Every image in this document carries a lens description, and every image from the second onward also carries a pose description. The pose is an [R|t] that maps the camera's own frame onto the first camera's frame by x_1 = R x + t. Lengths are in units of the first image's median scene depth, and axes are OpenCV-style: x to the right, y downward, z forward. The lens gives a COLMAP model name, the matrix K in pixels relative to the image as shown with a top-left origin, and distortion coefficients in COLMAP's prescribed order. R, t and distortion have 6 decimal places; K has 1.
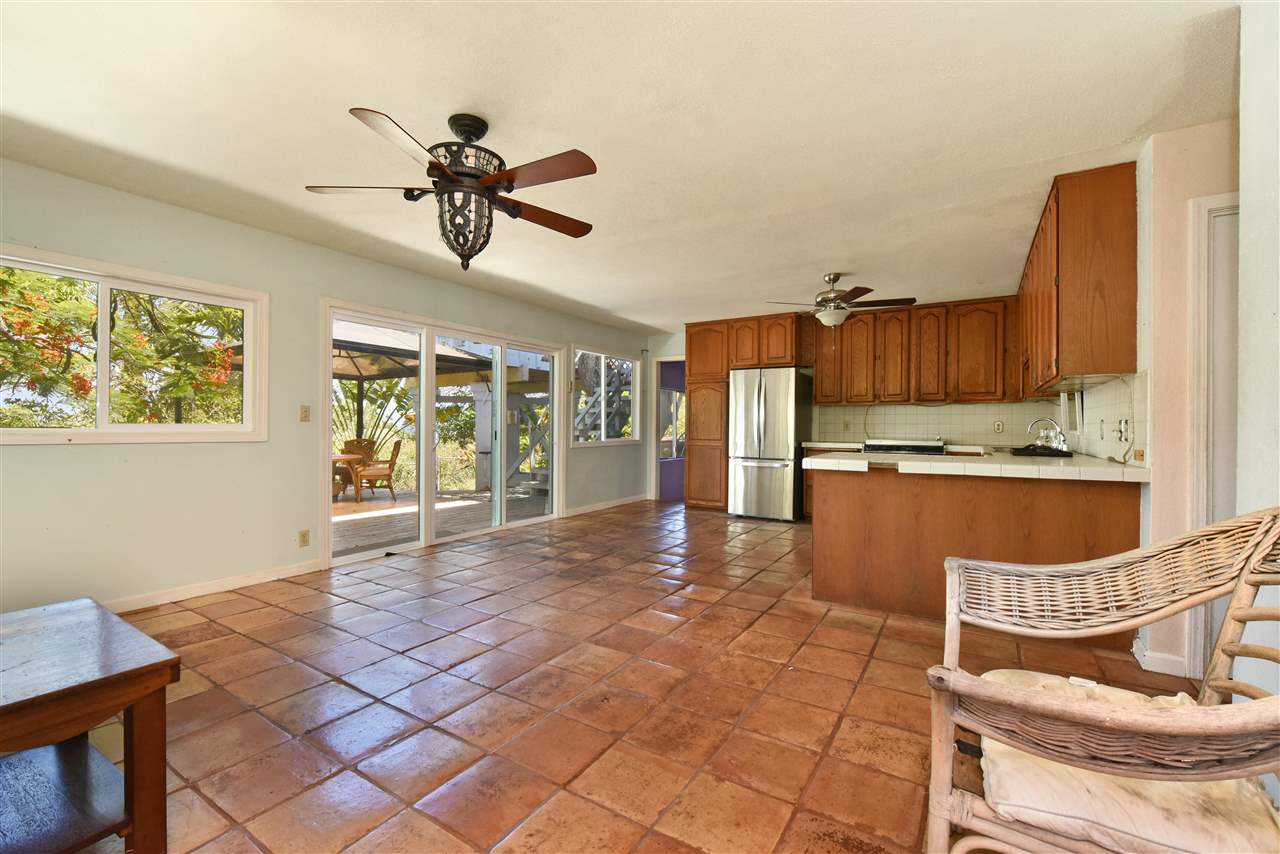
lens RADIAL K [[544.9, 0, 638.3], [0, 544.9, 426.1], [0, 0, 1]] dist [-0.000294, -0.000010]
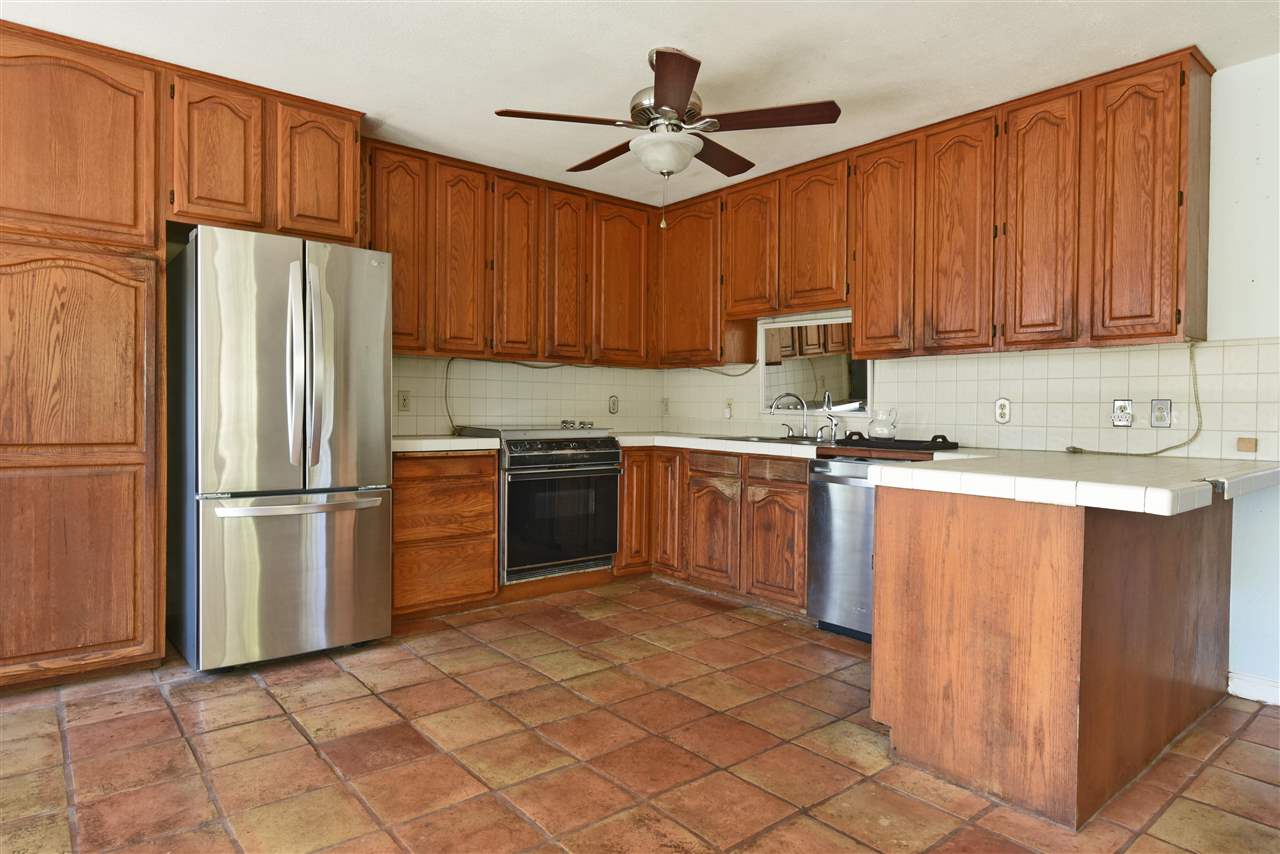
lens RADIAL K [[752.4, 0, 639.3], [0, 752.4, 420.4], [0, 0, 1]] dist [-0.001780, -0.000622]
pose [[0.310240, -0.010290, 0.950603, -0.172457], [0.001639, 0.999946, 0.010290, 0.010125], [-0.950657, -0.001634, 0.310240, 0.623970]]
